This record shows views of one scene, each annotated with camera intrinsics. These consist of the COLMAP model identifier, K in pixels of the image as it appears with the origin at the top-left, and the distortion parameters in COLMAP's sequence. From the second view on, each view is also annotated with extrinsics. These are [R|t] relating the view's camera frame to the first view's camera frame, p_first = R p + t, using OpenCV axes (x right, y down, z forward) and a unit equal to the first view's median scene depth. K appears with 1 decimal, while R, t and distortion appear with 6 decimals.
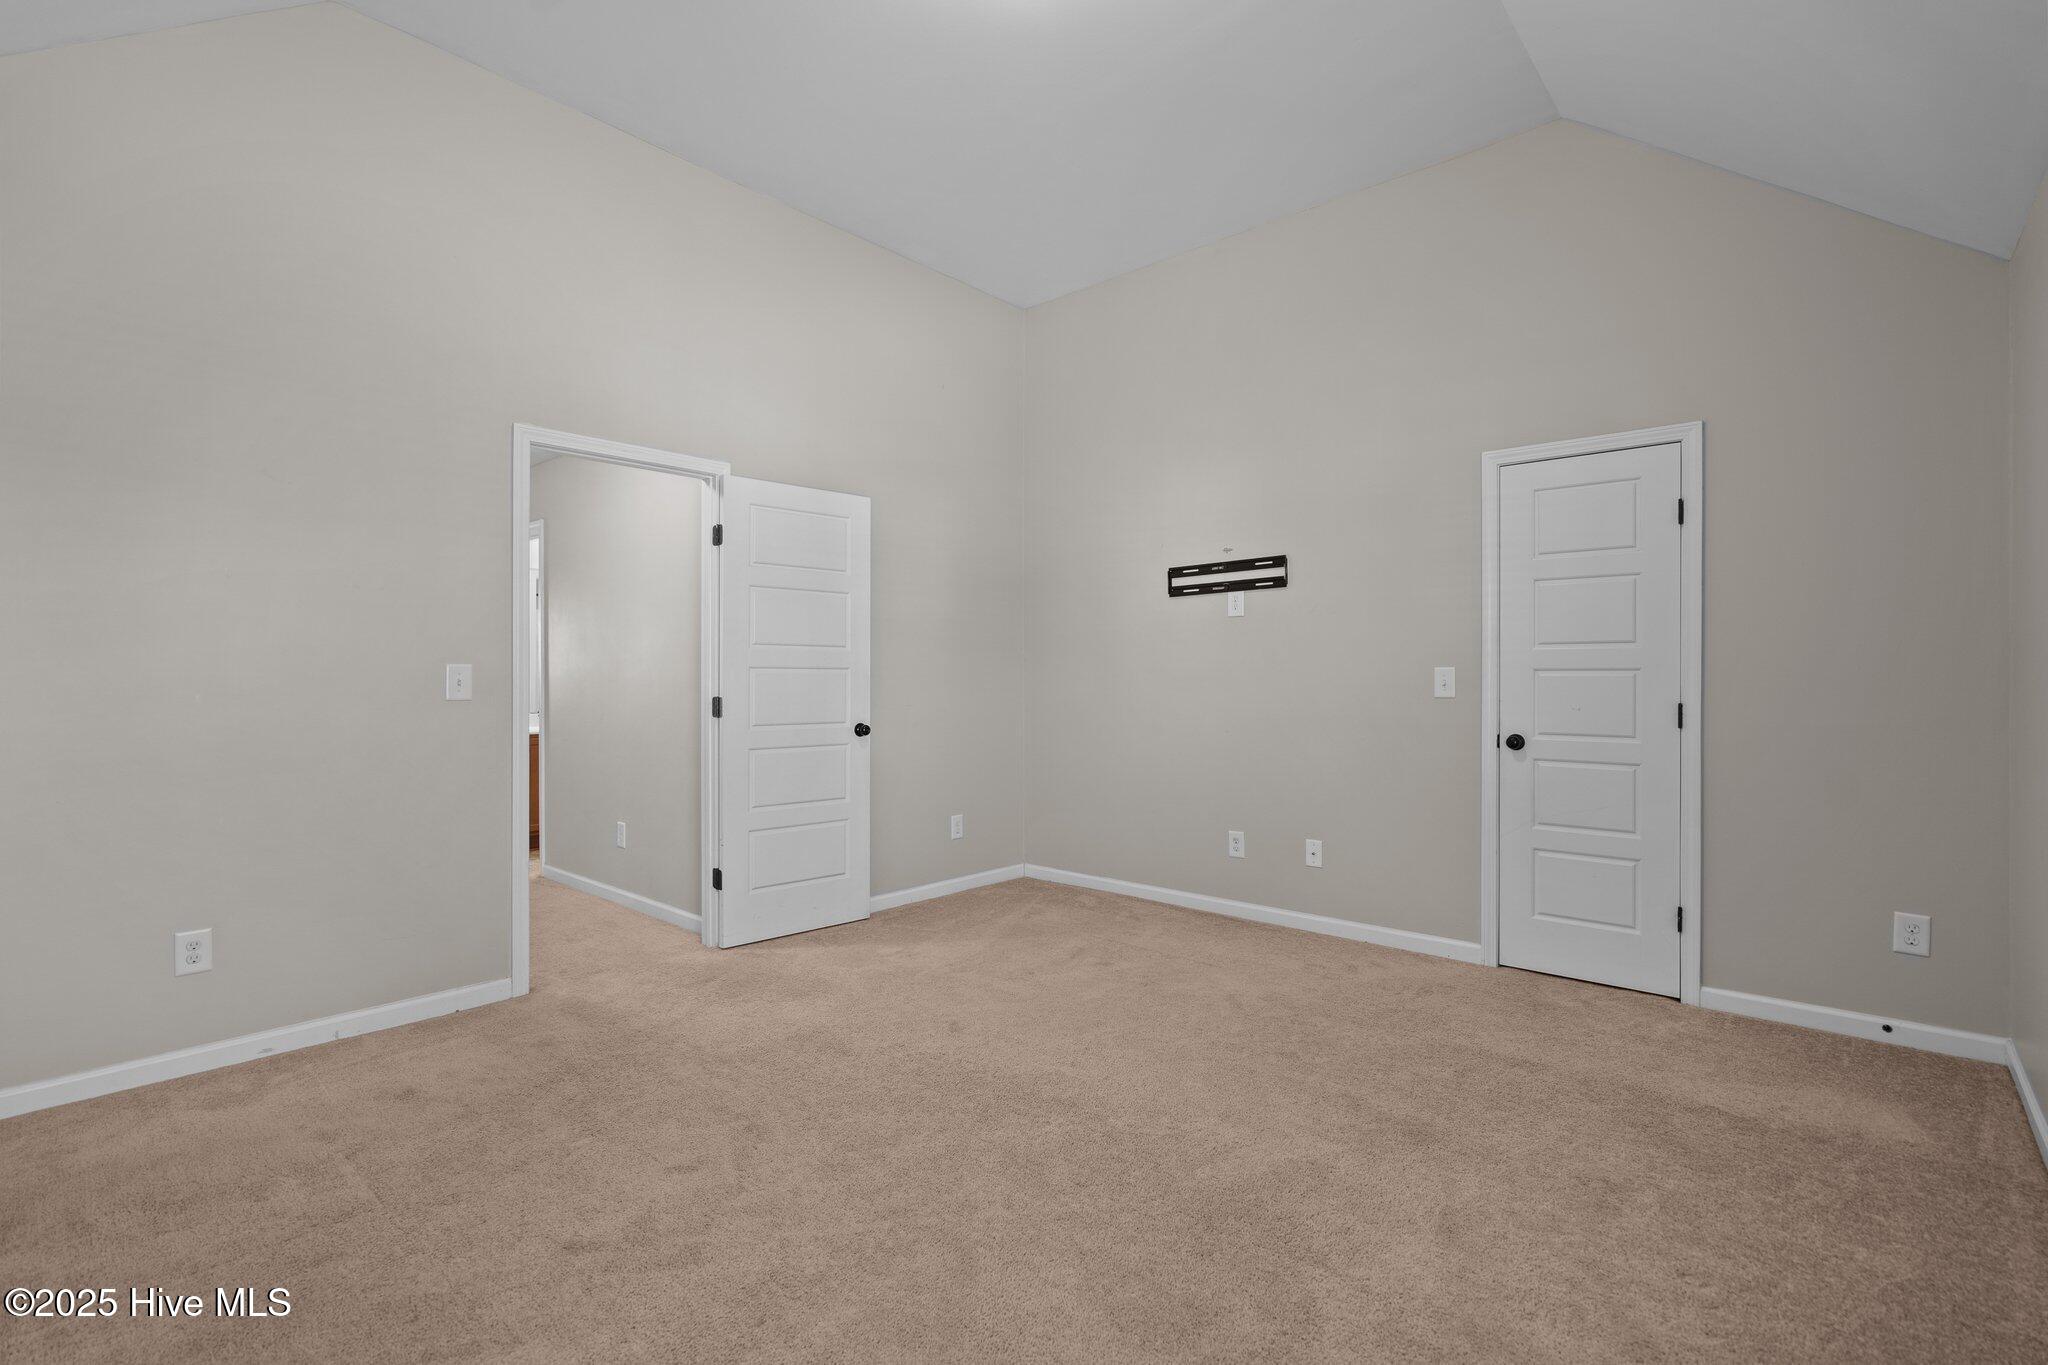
lens RADIAL K [[925.9, 0, 1022.5], [0, 925.9, 675.4], [0, 0, 1]] dist [-0.005258, 0.002455]
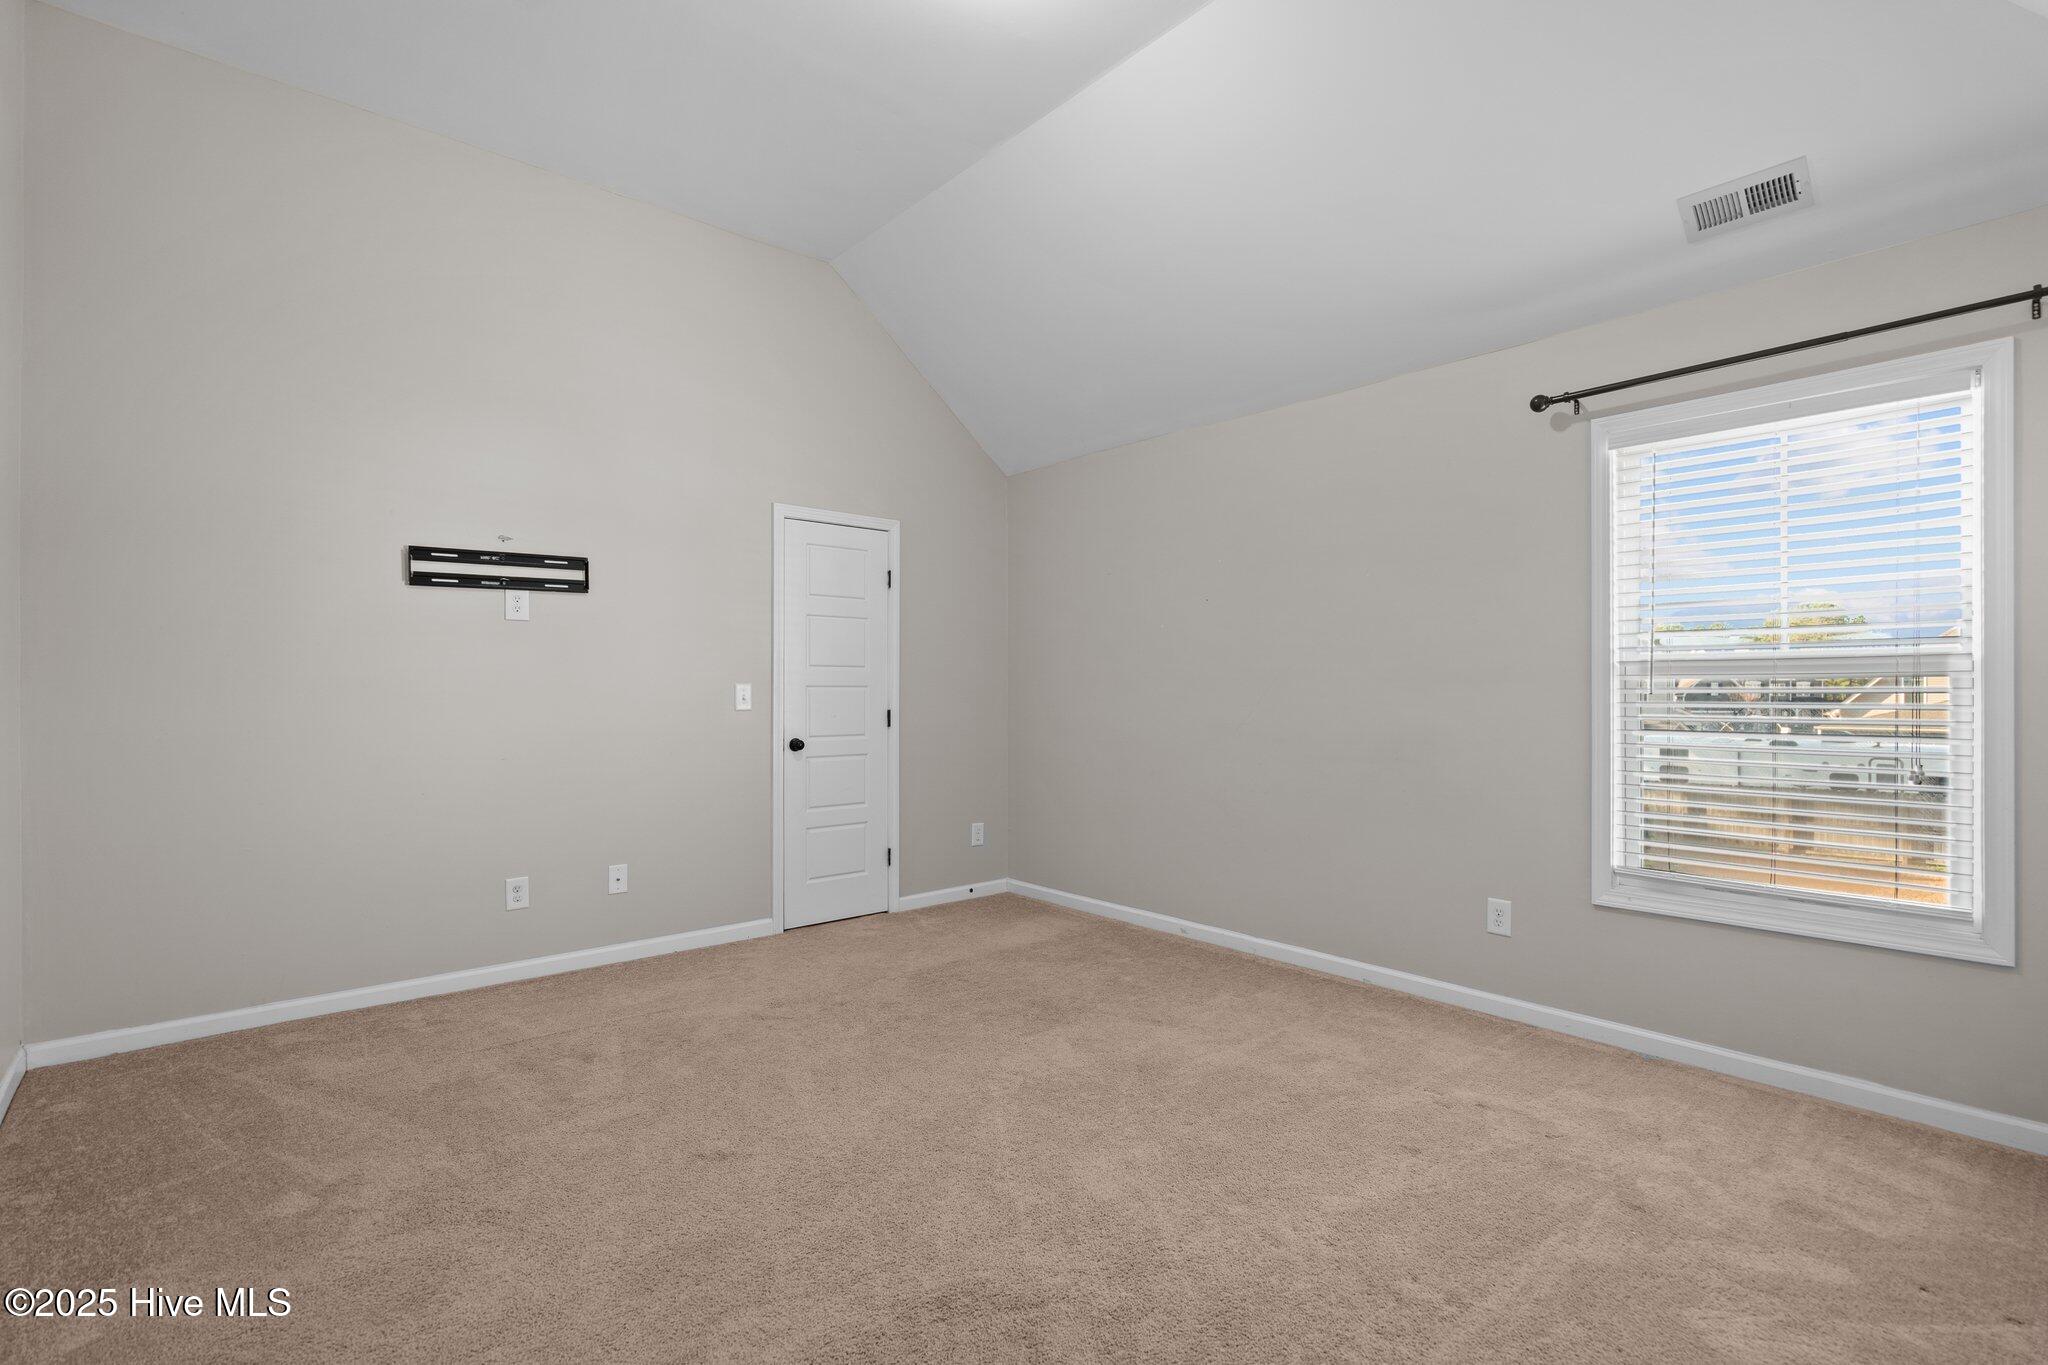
lens RADIAL K [[925.9, 0, 1036.9], [0, 925.9, 691.1], [0, 0, 1]] dist [-0.005258, 0.002455]
pose [[0.128066, -0.004571, 0.991755, -0.626837], [-0.003975, 0.999979, 0.005122, -0.007079], [-0.991758, -0.004598, 0.128045, 0.504598]]
